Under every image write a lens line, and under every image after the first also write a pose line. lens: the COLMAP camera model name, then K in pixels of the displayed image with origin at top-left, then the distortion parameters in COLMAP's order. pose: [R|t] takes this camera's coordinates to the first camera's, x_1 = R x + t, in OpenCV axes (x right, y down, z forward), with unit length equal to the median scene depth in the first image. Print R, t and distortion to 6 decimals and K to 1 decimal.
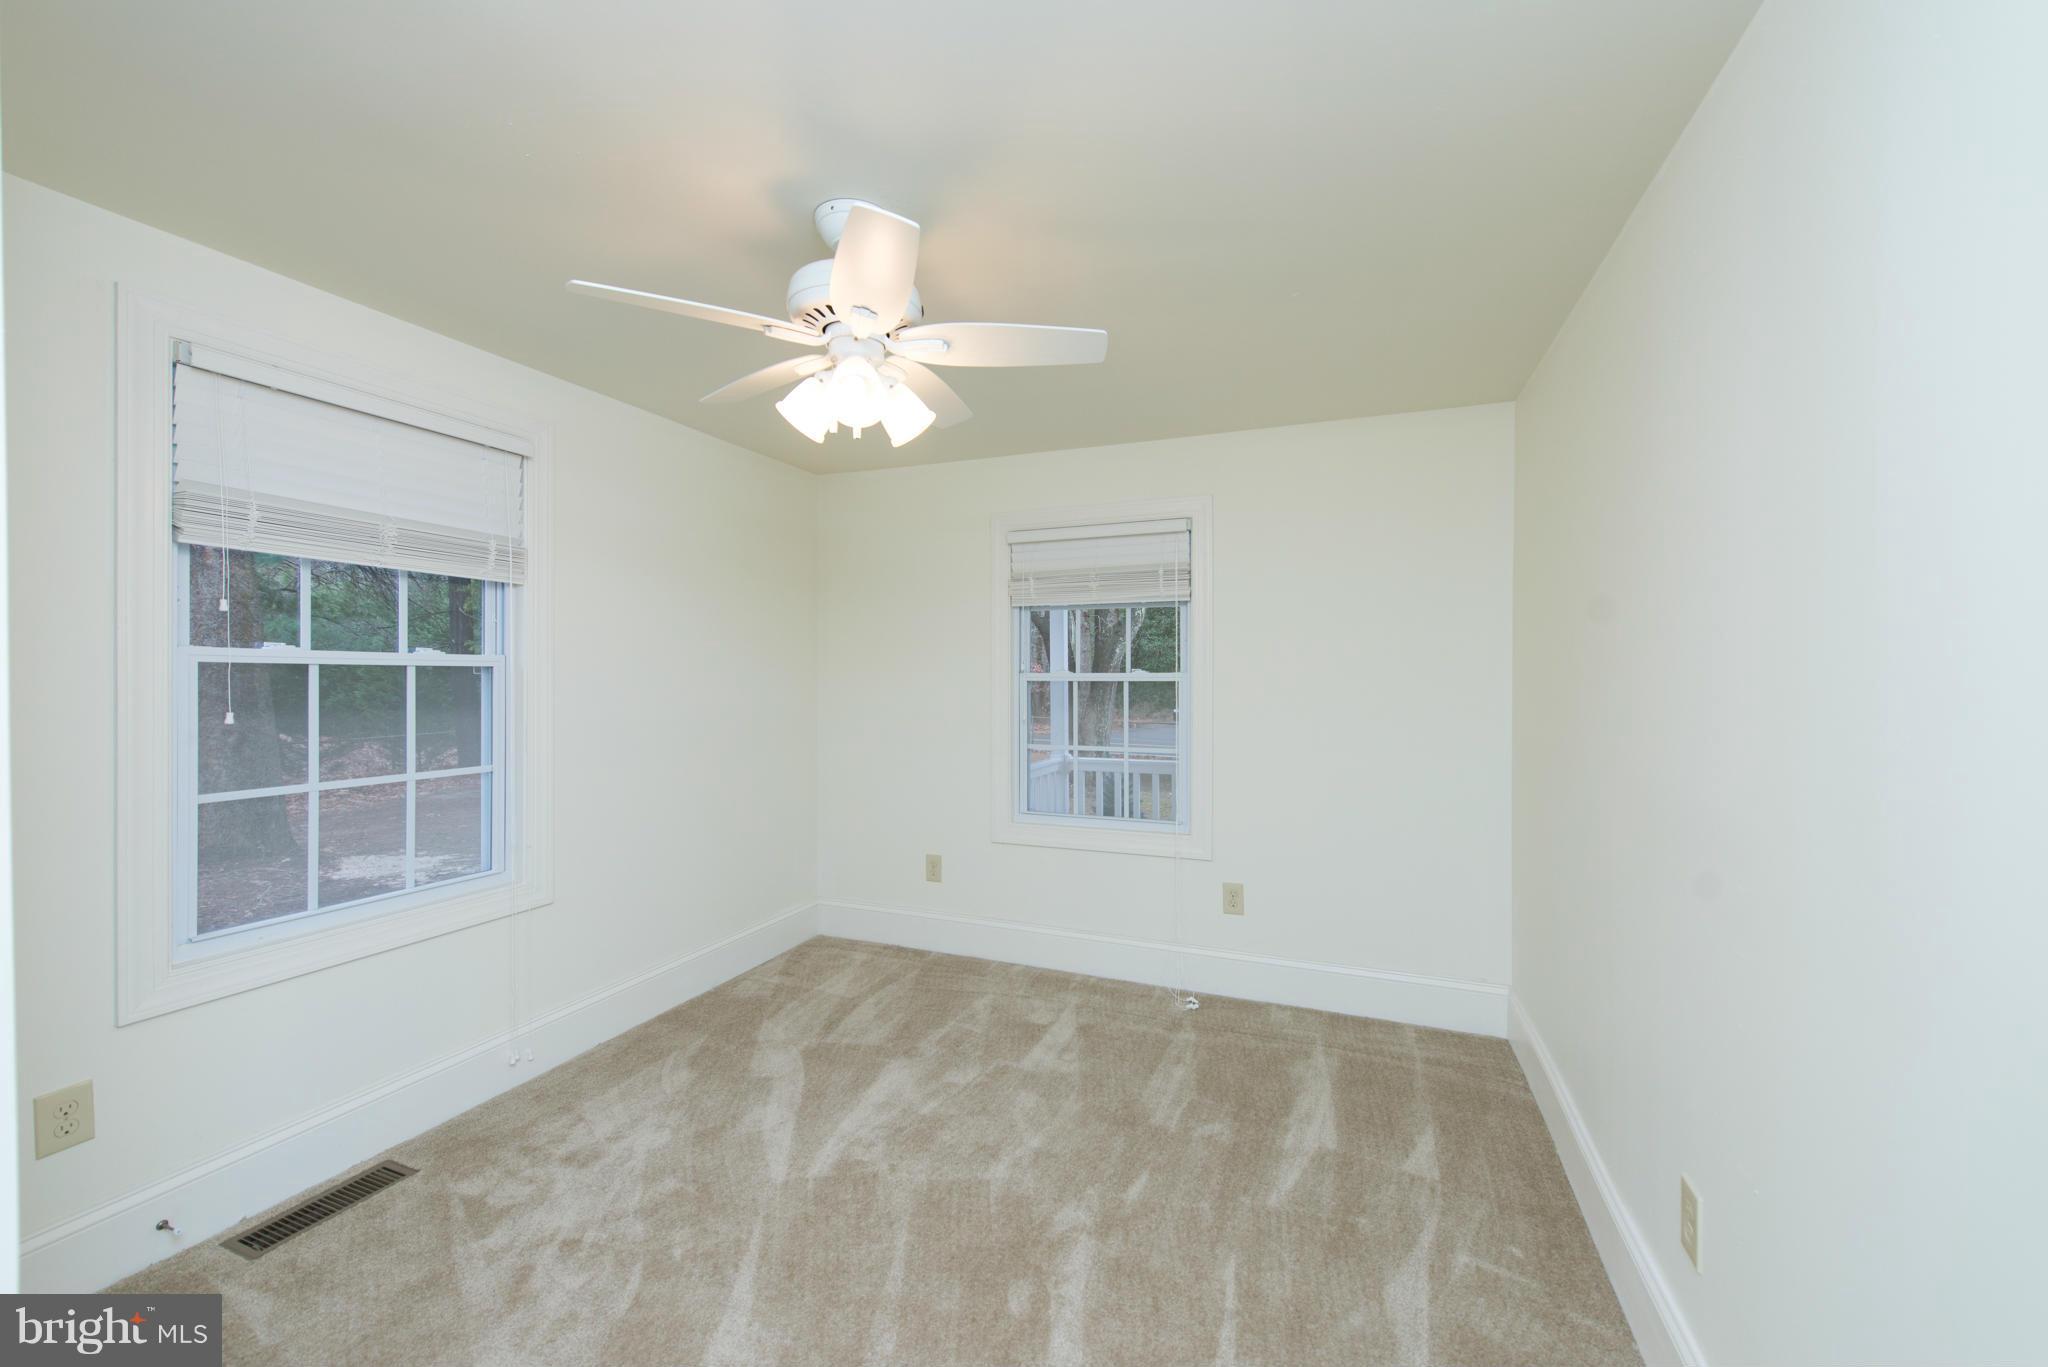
lens RADIAL K [[798.6, 0, 1024.0], [0, 798.6, 691.3], [0, 0, 1]] dist [0.000249, 0.000004]
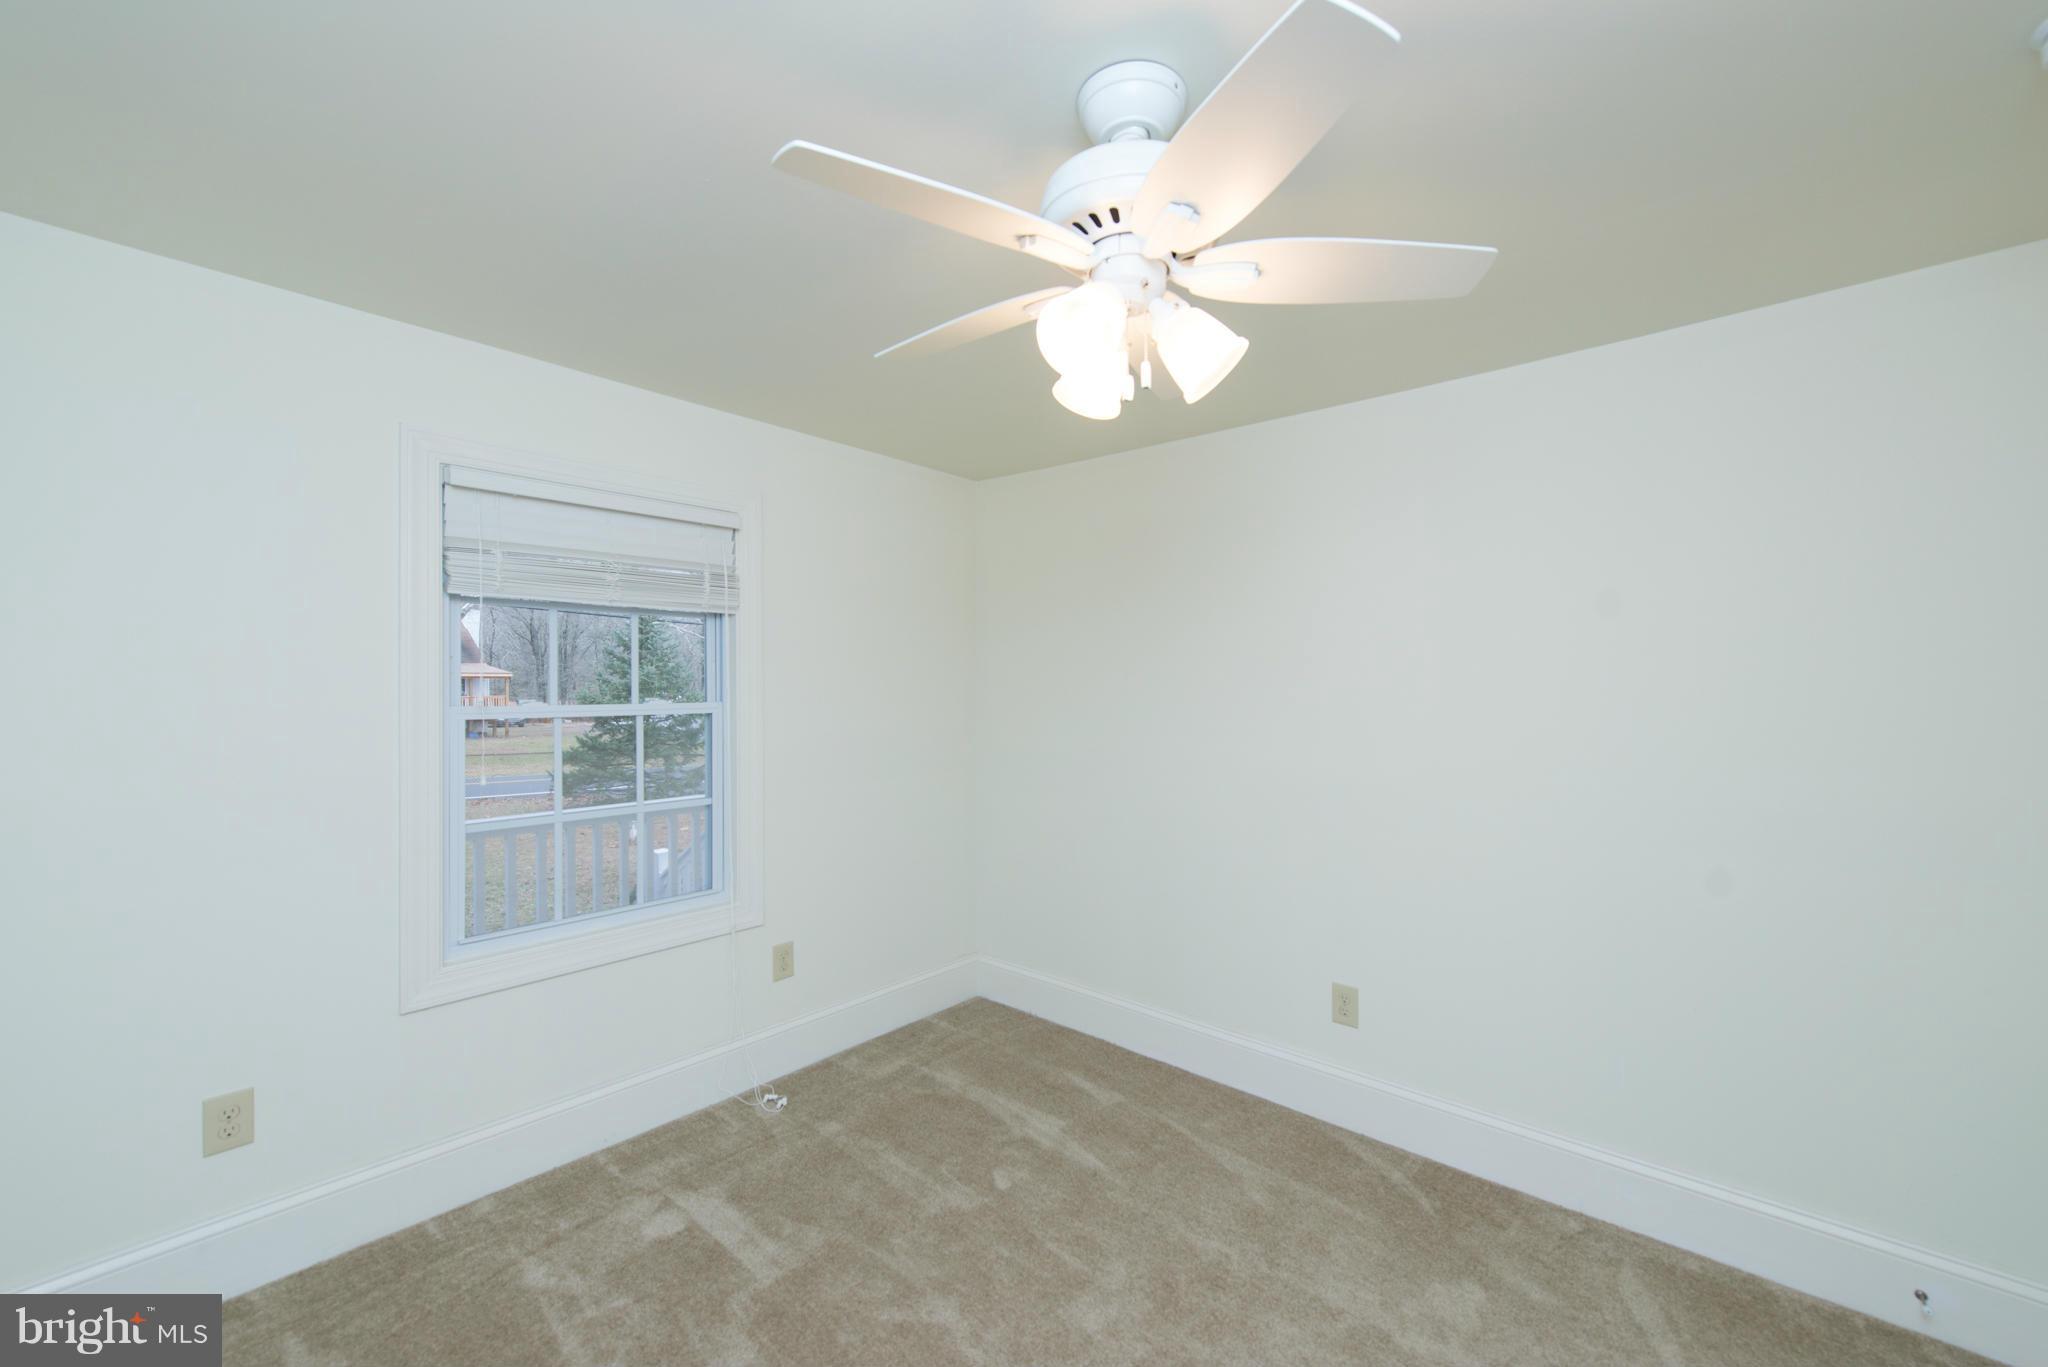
lens RADIAL K [[815.5, 0, 1054.7], [0, 815.5, 686.9], [0, 0, 1]] dist [0.002354, -0.000147]
pose [[0.302766, -0.004739, 0.953053, -0.542177], [0.008994, 0.999957, 0.002115, -0.043002], [-0.953023, 0.007932, 0.302795, 0.486011]]
